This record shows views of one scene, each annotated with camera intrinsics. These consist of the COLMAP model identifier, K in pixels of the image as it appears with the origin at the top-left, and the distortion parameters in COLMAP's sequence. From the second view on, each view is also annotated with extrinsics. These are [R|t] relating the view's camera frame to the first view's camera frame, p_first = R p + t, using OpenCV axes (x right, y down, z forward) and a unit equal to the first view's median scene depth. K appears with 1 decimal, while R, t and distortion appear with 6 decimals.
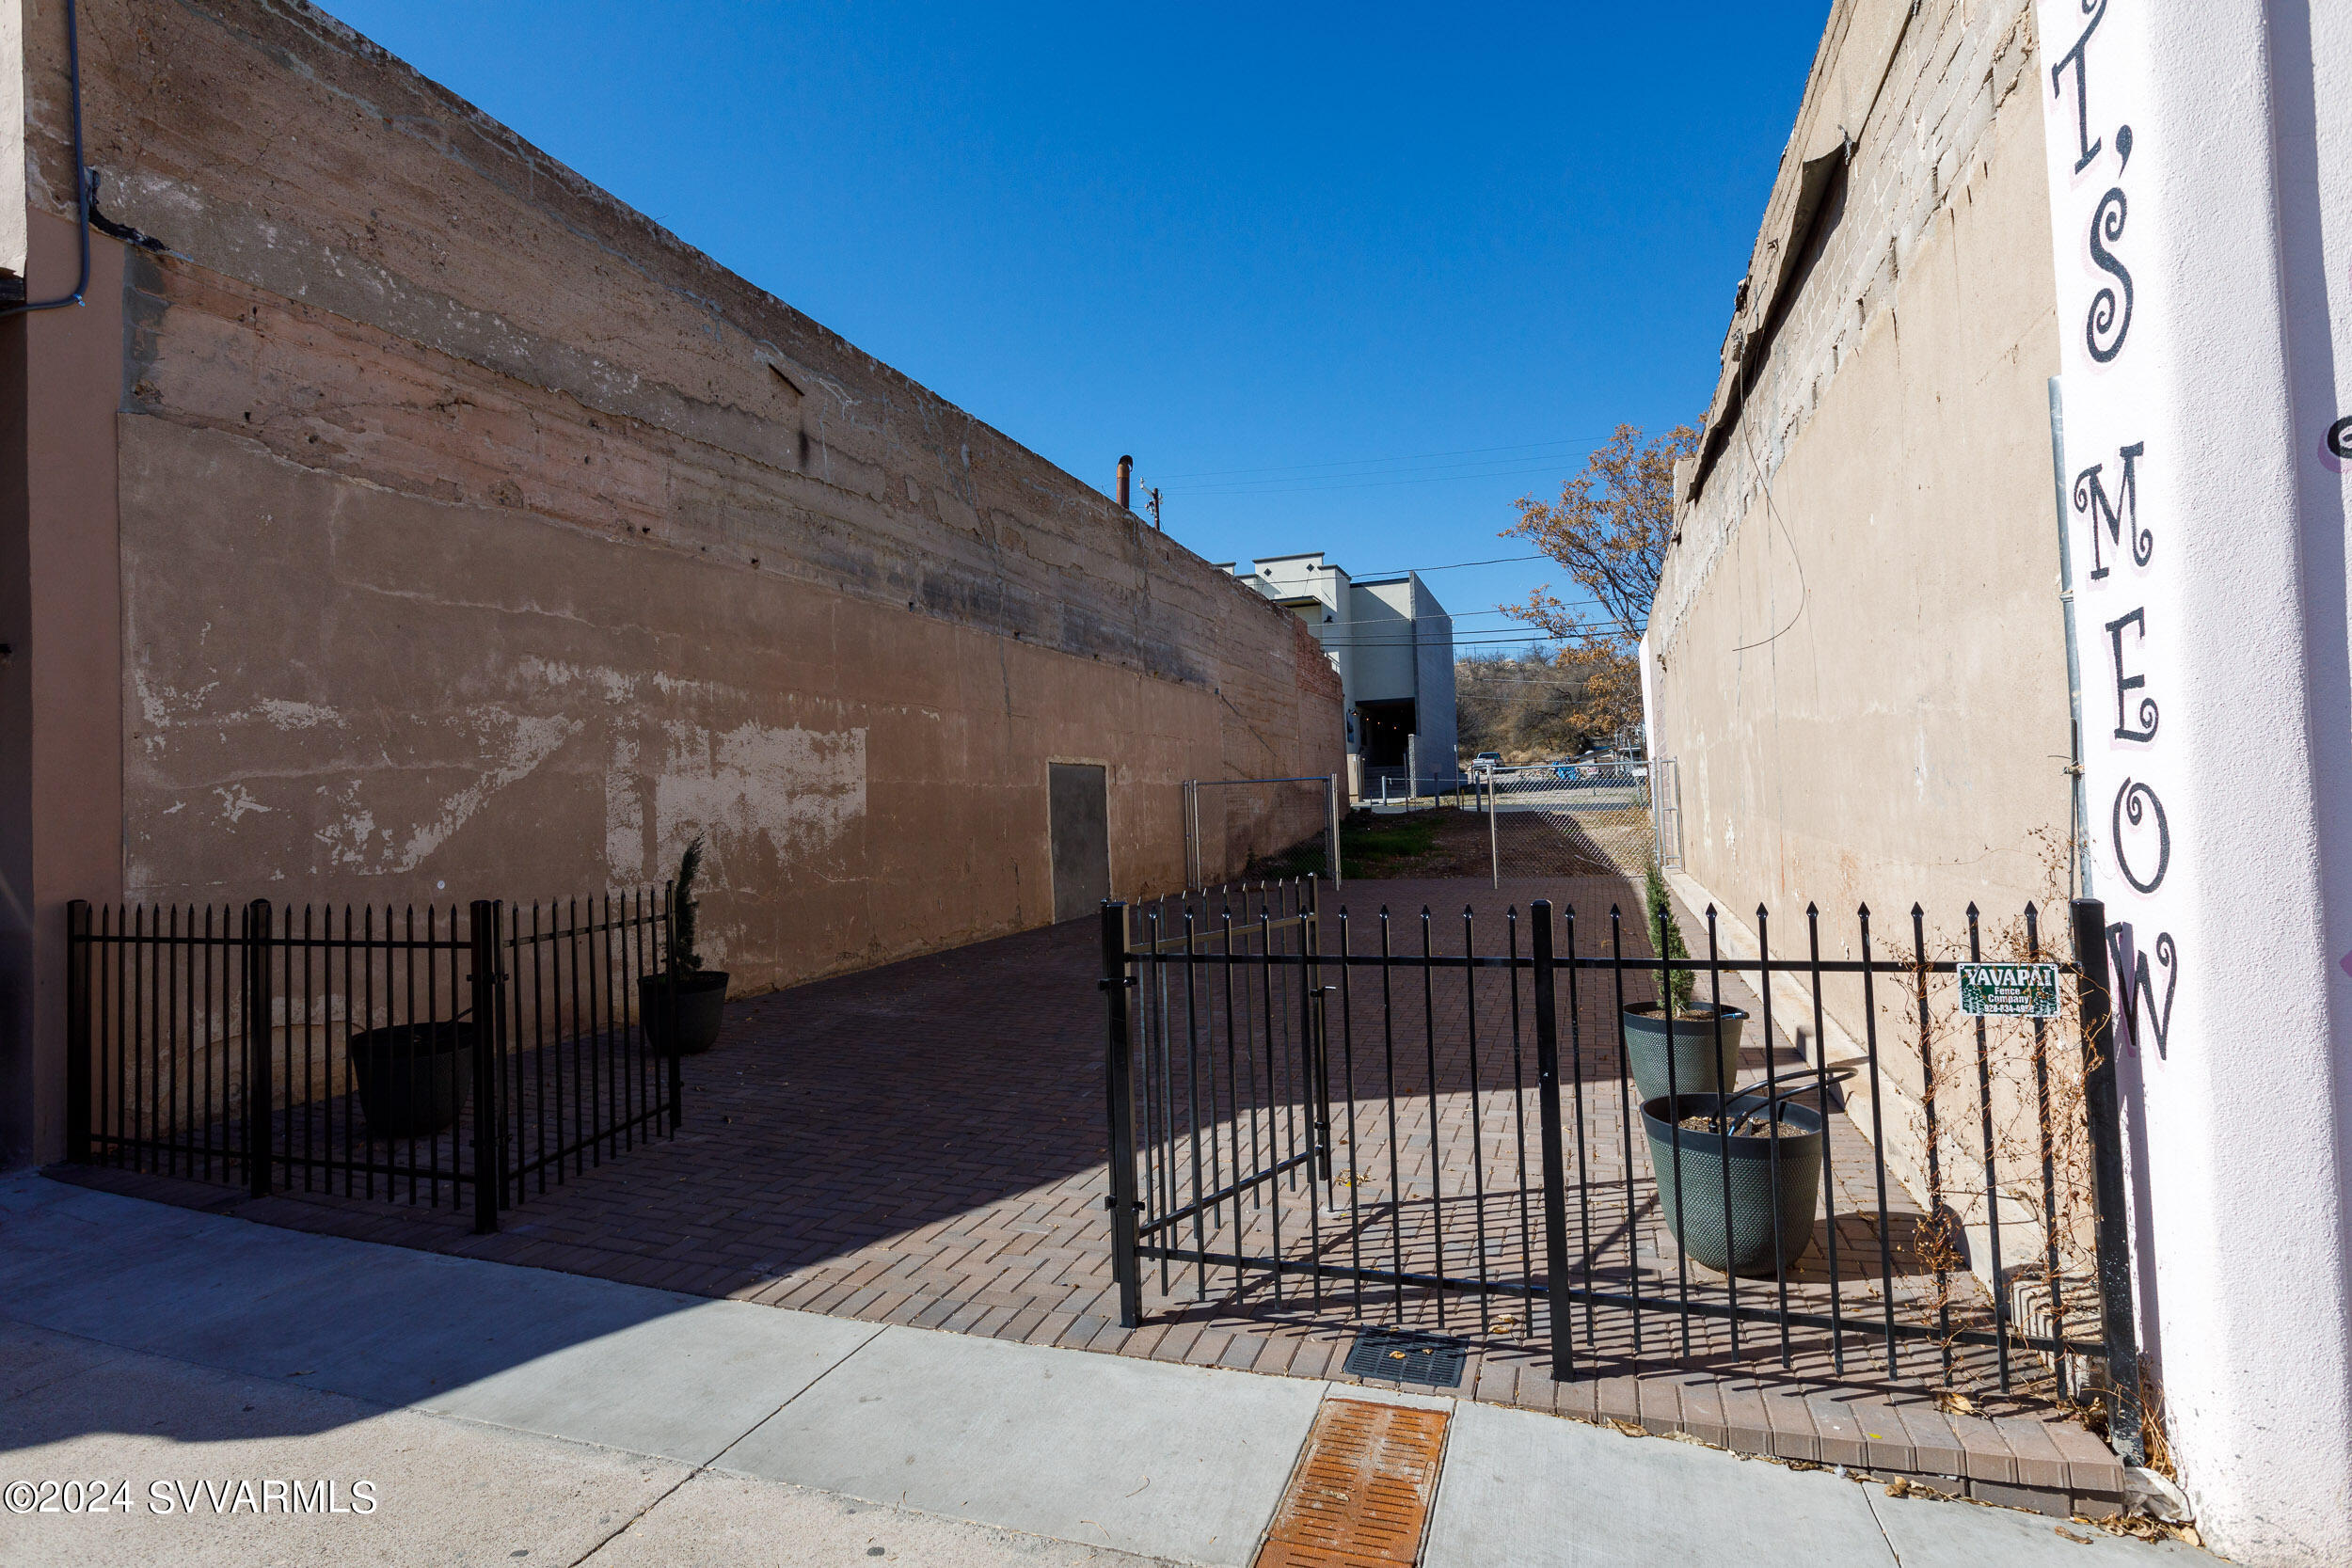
lens RADIAL K [[1184.3, 0, 1168.4], [0, 1184.3, 776.1], [0, 0, 1]] dist [-0.004087, 0.000362]
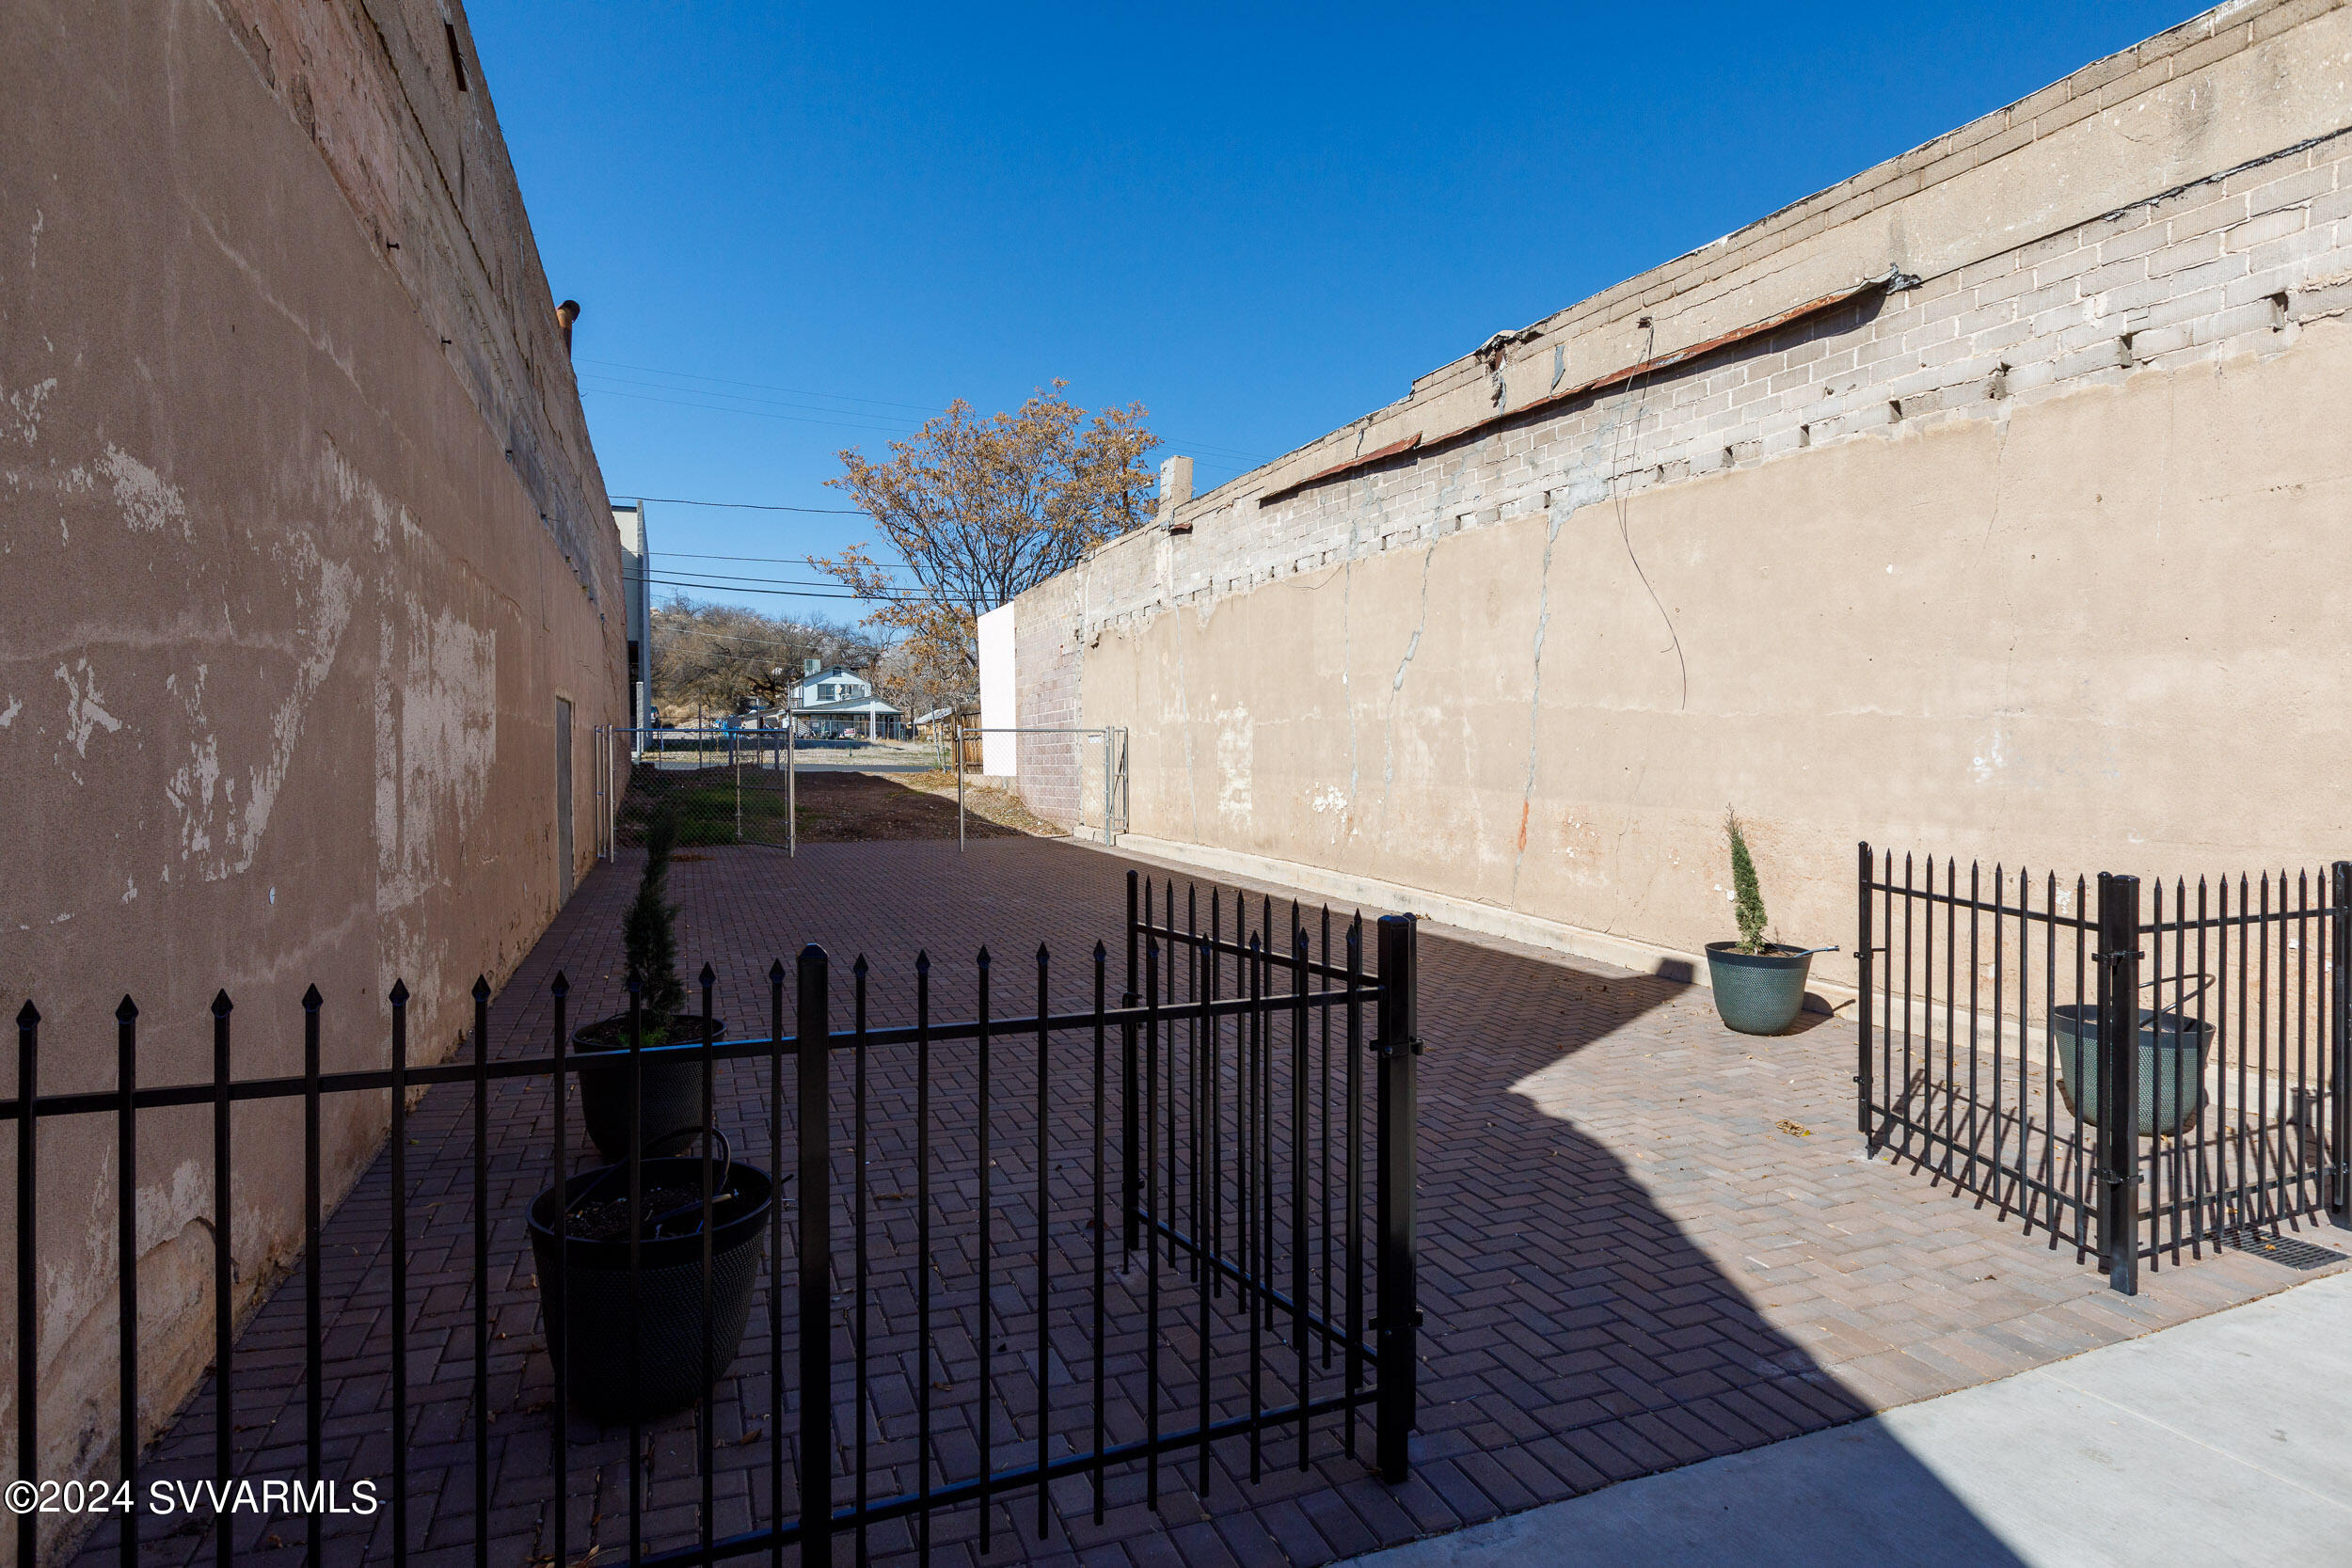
lens RADIAL K [[1184.3, 0, 1171.1], [0, 1184.3, 764.5], [0, 0, 1]] dist [-0.004087, 0.000362]
pose [[0.737531, 0.032539, 0.674528, -0.727110], [-0.048330, 0.998821, 0.004661, 0.028458], [-0.673581, -0.036037, 0.738234, 0.452585]]
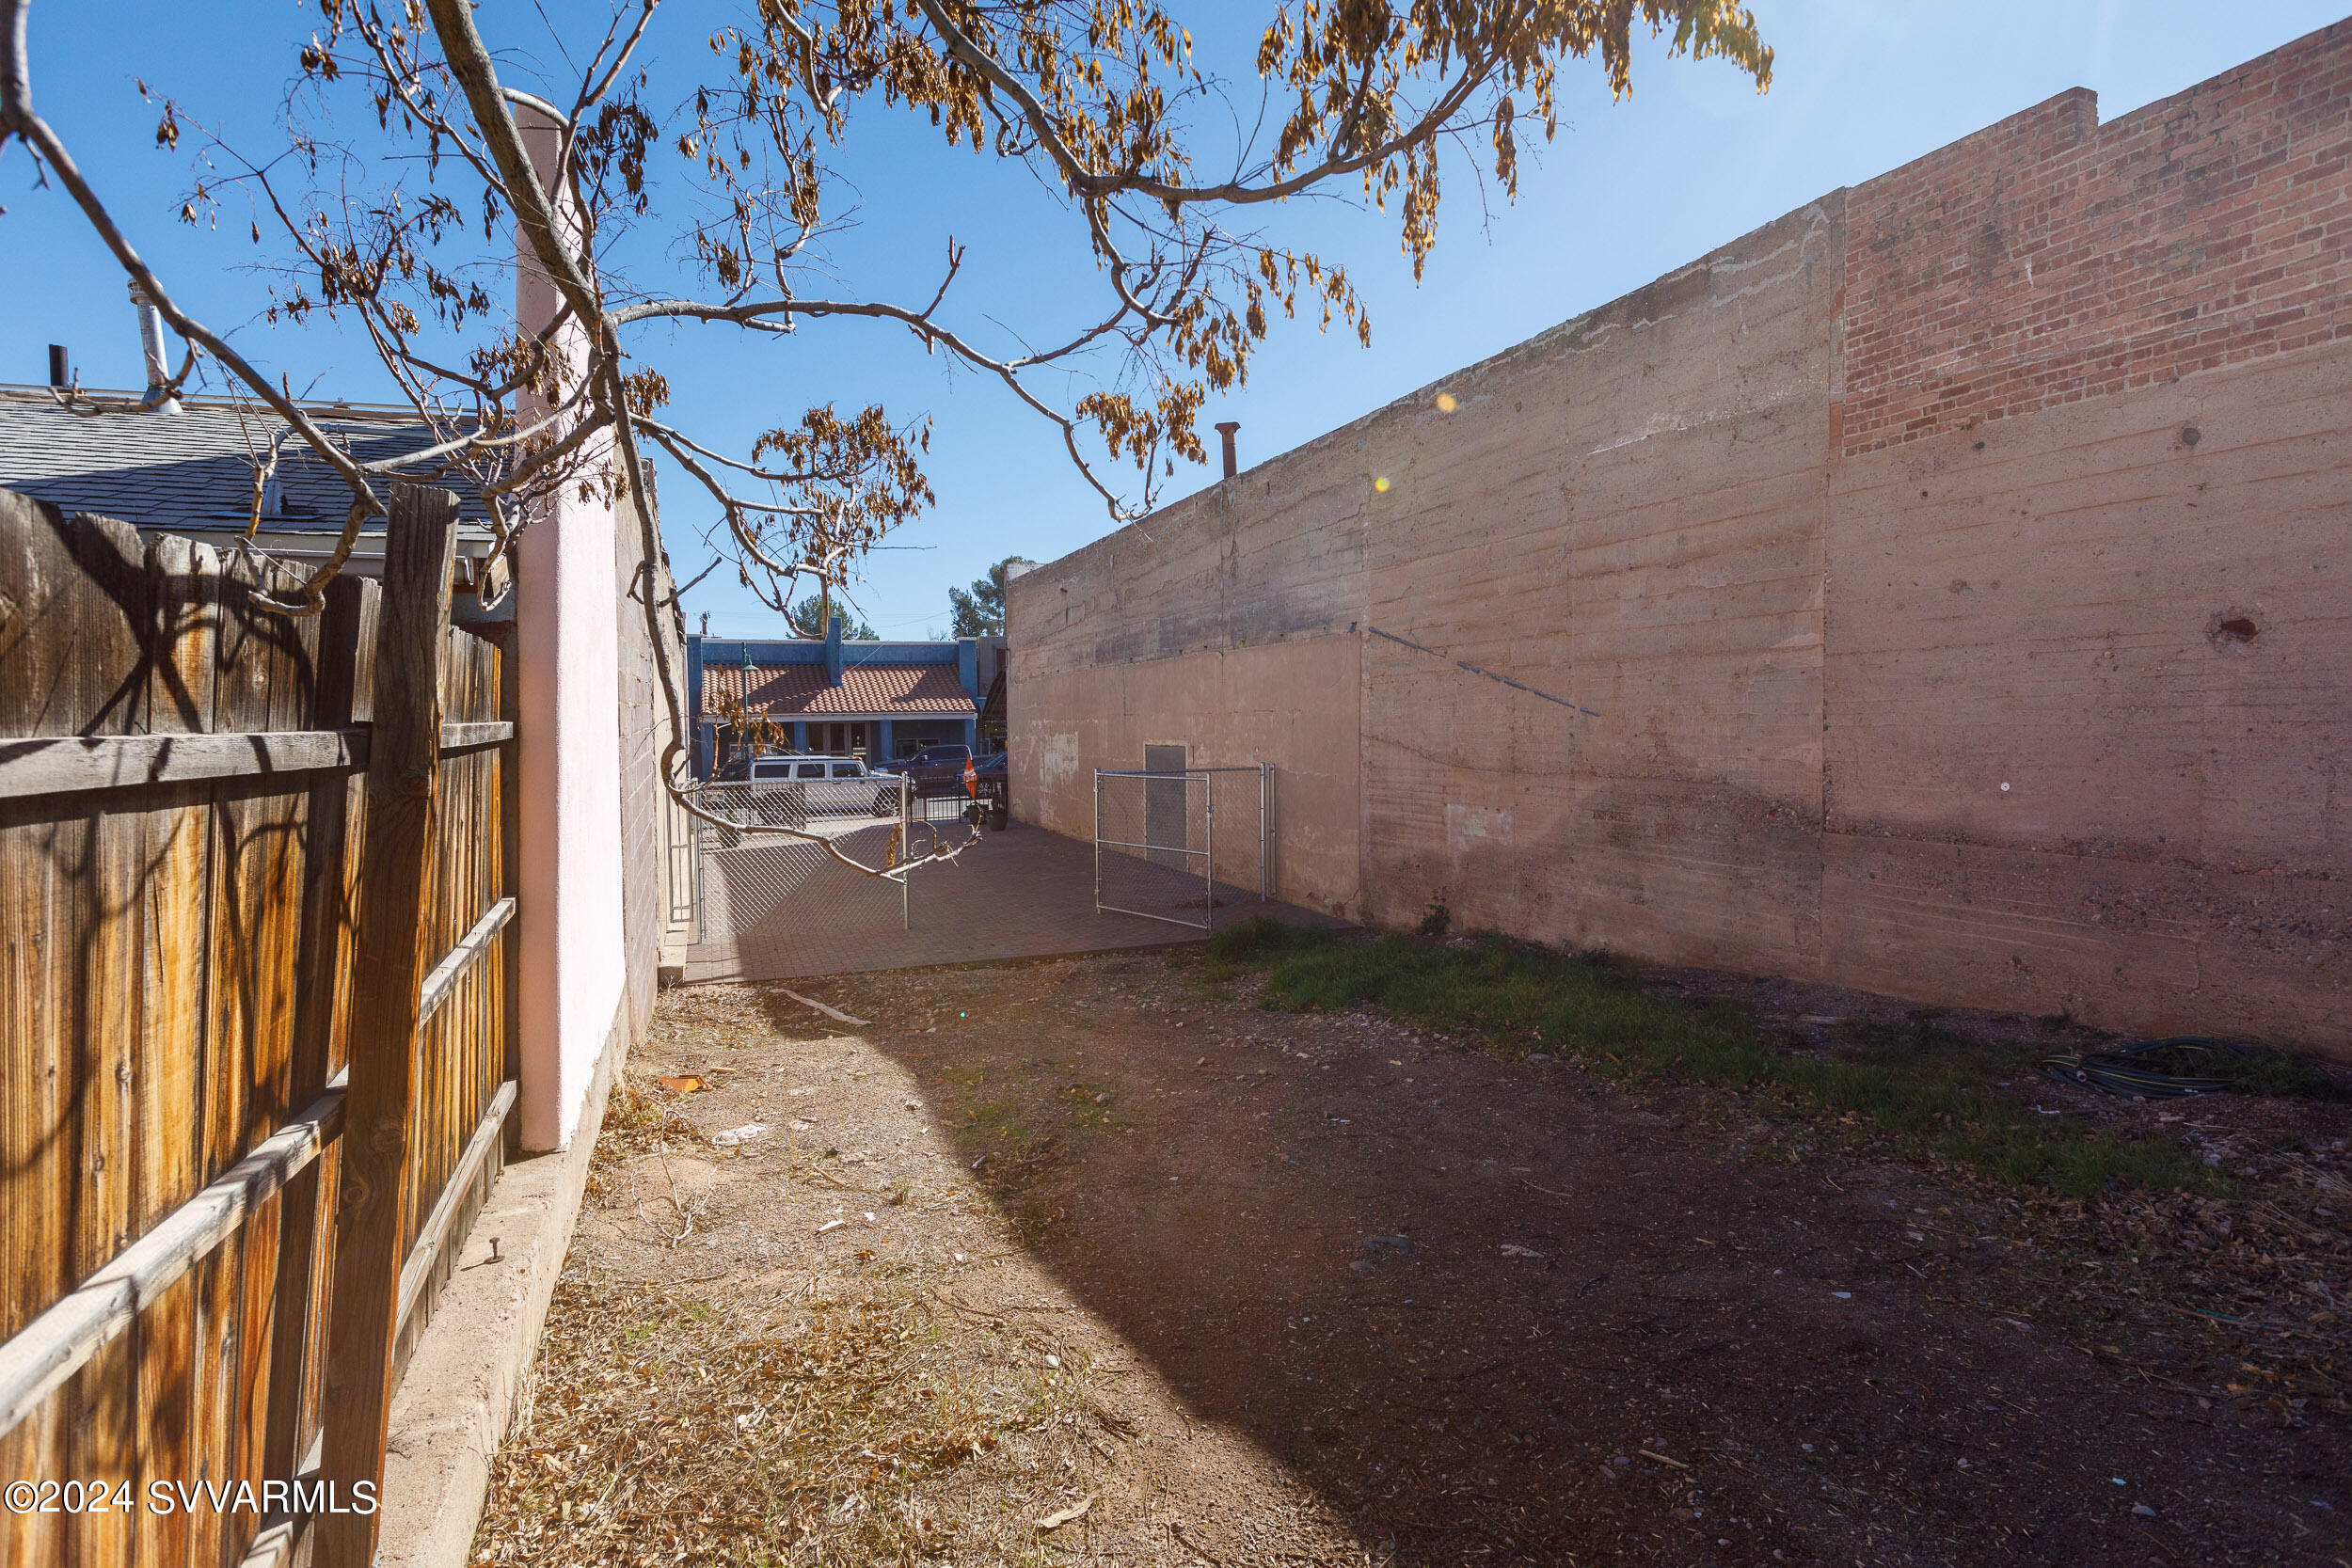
lens RADIAL K [[1184.3, 0, 1179.9], [0, 1184.3, 783.1], [0, 0, 1]] dist [-0.004087, 0.000362]
pose [[-0.749022, 0.086798, -0.656835, 1.790535], [0.064897, 0.996226, 0.057642, -0.101027], [0.659359, 0.000548, -0.751828, 4.718174]]
